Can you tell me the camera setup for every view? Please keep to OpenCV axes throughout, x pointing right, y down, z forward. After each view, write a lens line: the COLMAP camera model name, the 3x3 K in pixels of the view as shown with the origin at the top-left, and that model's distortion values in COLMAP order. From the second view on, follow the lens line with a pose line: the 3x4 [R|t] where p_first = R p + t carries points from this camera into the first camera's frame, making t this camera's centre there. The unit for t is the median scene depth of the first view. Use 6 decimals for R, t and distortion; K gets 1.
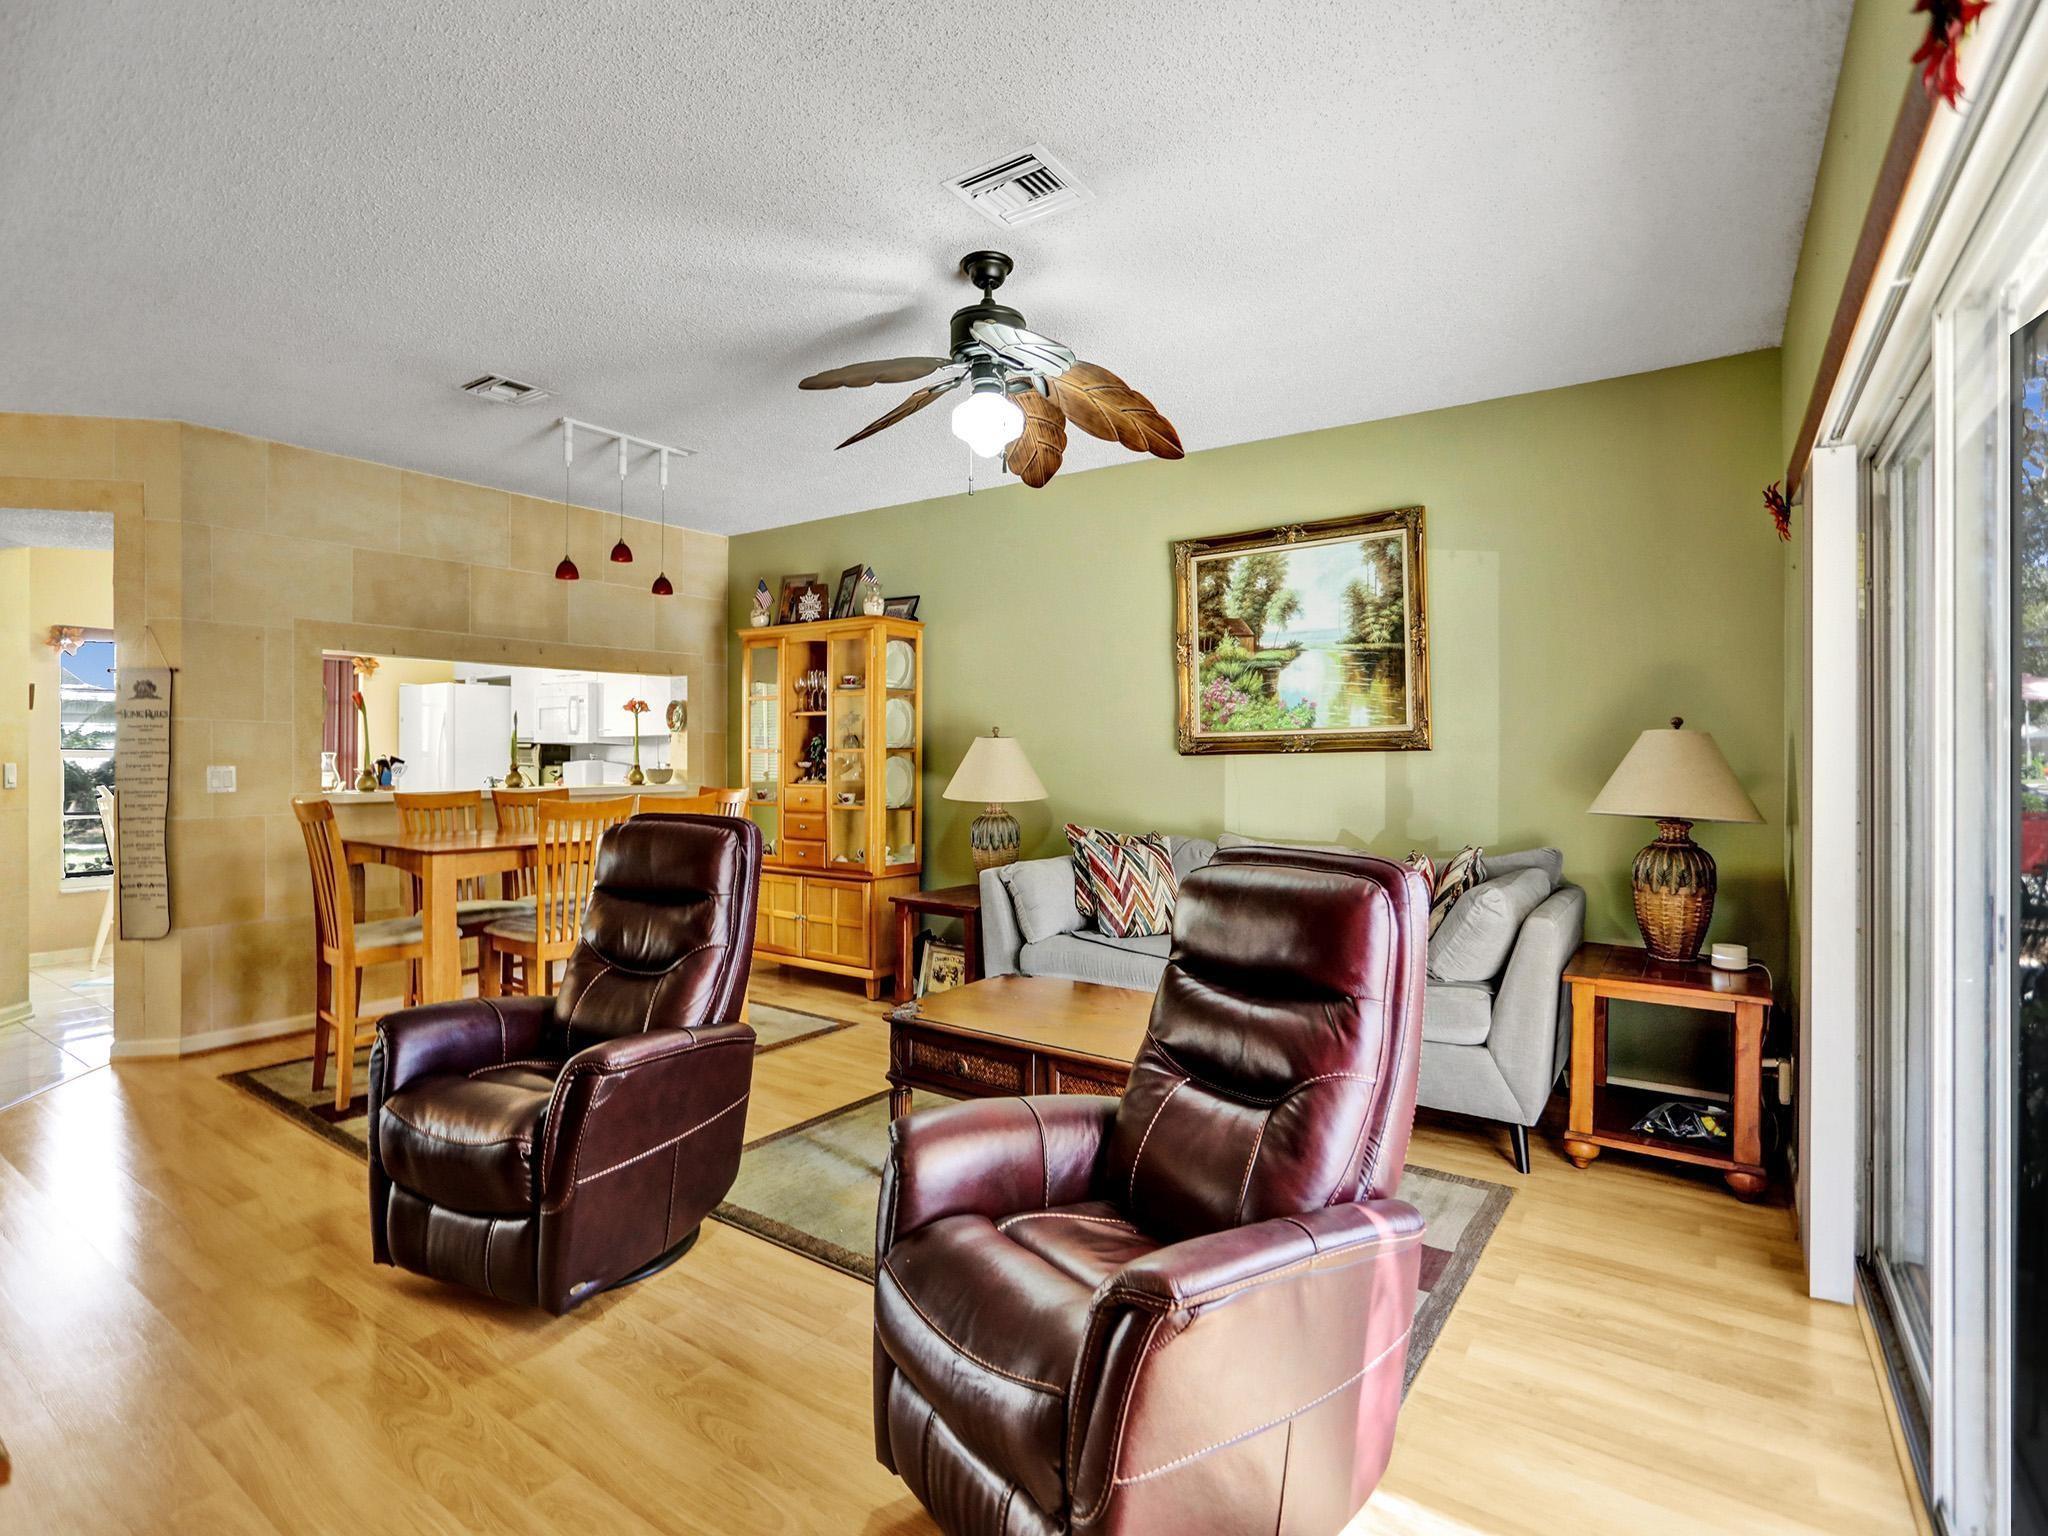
lens RADIAL K [[1004.5, 0, 1011.5], [0, 1004.5, 740.7], [0, 0, 1]] dist [-0.057629, 0.036430]
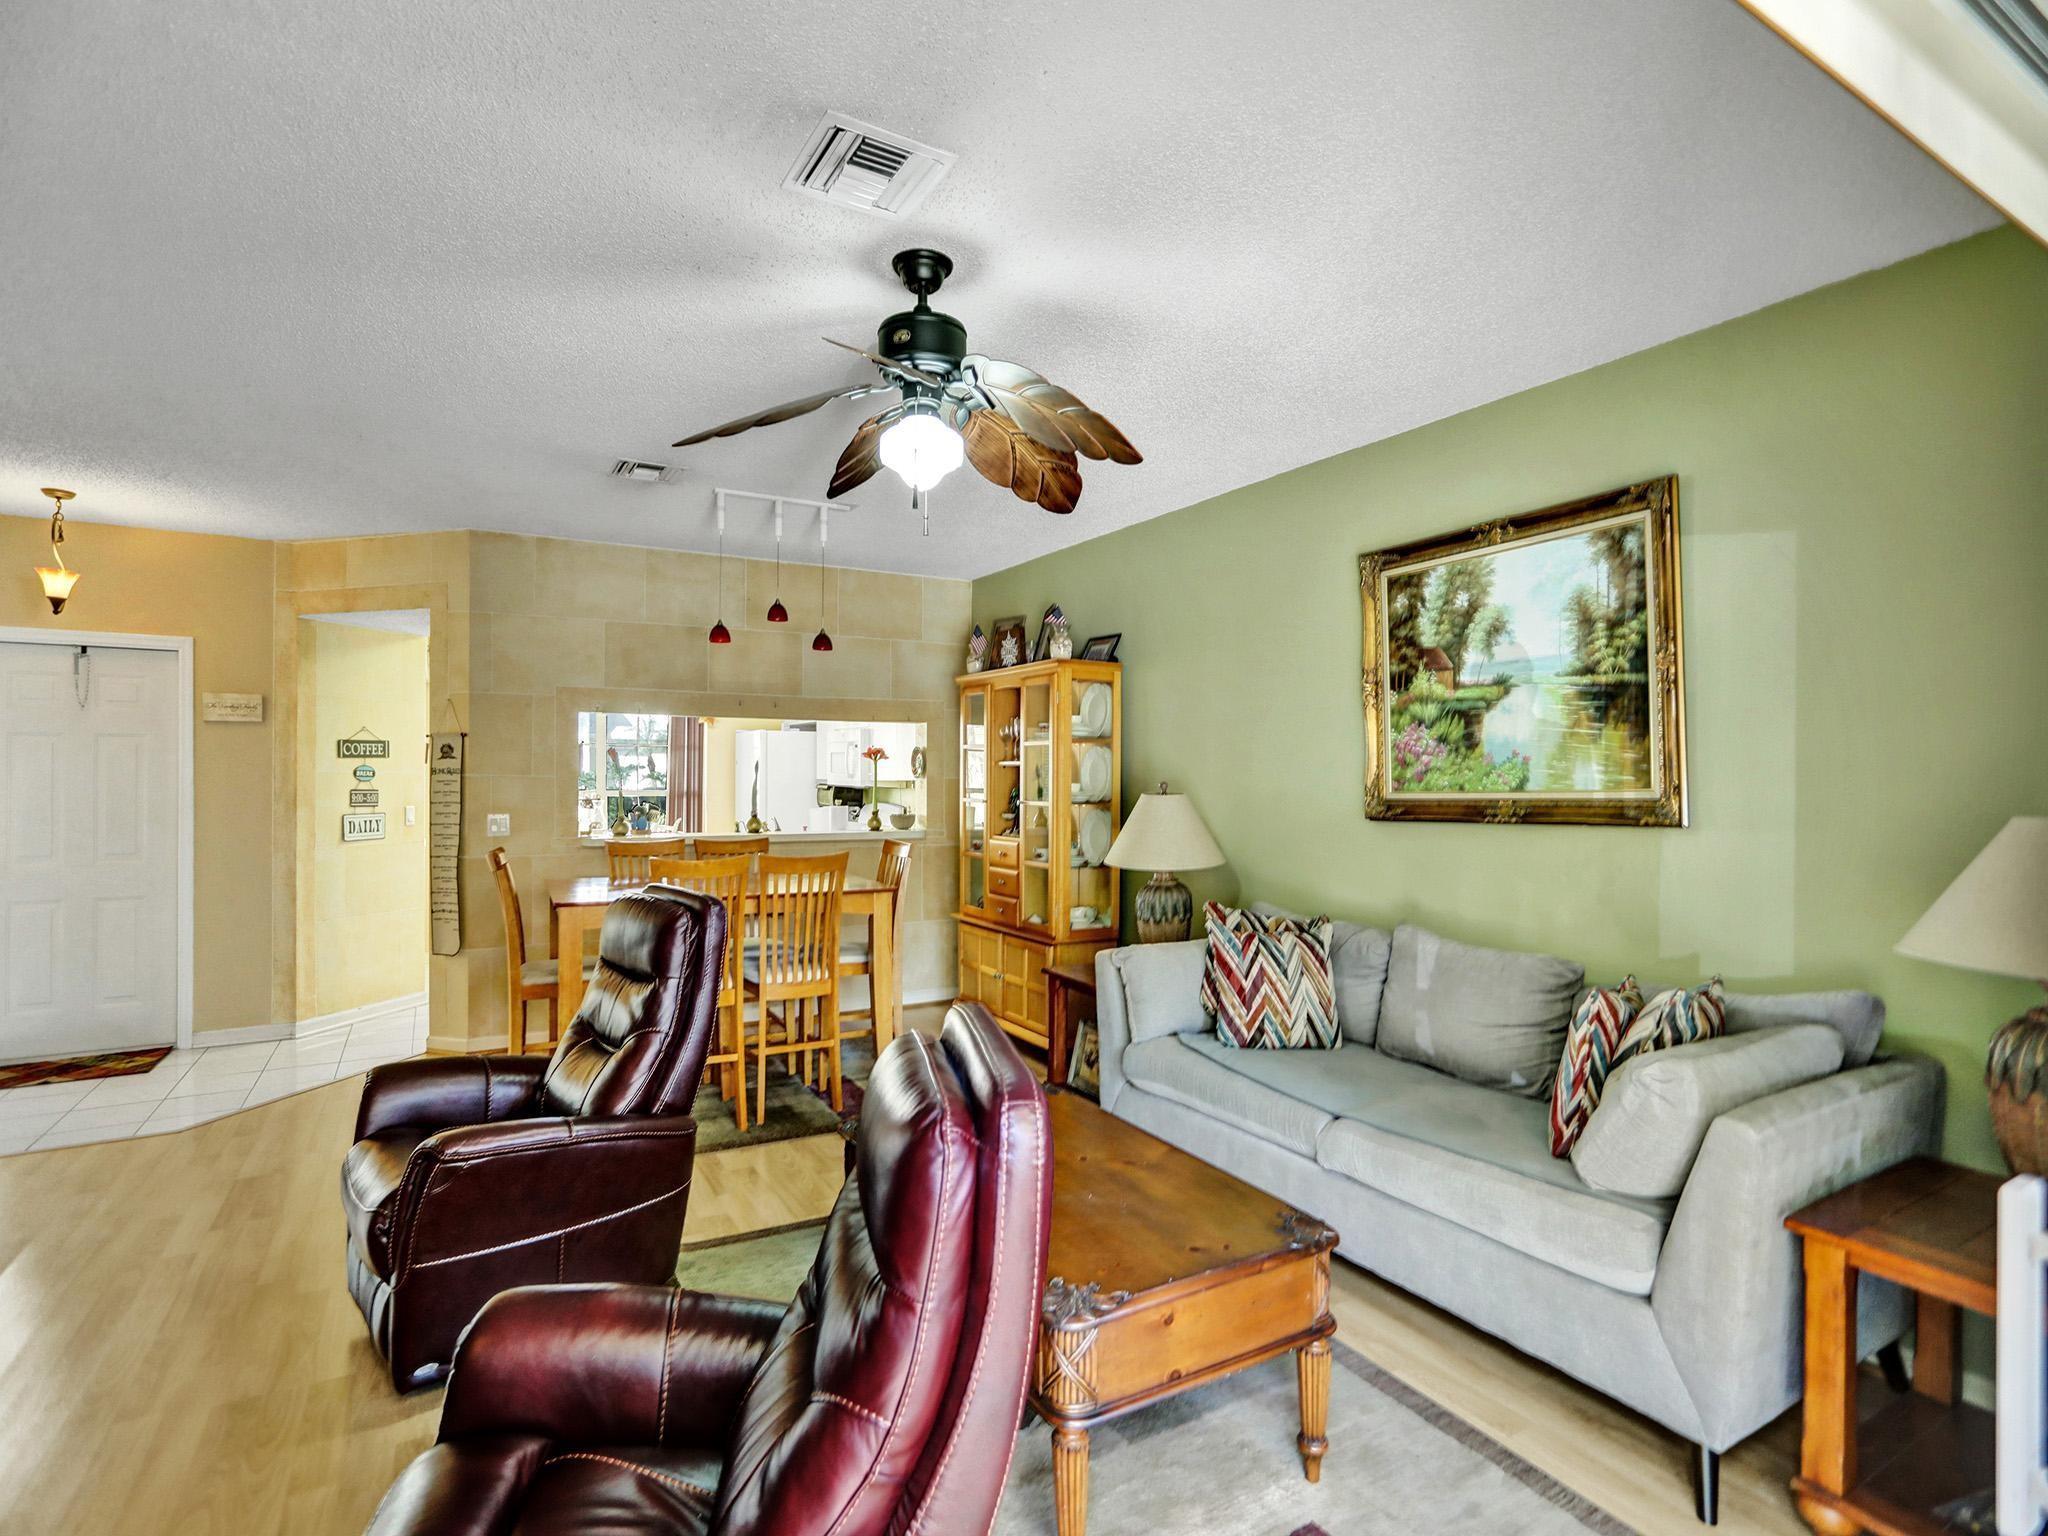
lens RADIAL K [[1009.0, 0, 1012.1], [0, 1009.0, 762.1], [0, 0, 1]] dist [-0.059738, 0.035433]
pose [[0.907399, -0.002443, -0.420263, 0.263813], [0.000868, 0.999992, -0.003939, -0.031151], [0.420269, 0.003209, 0.907394, 0.166940]]
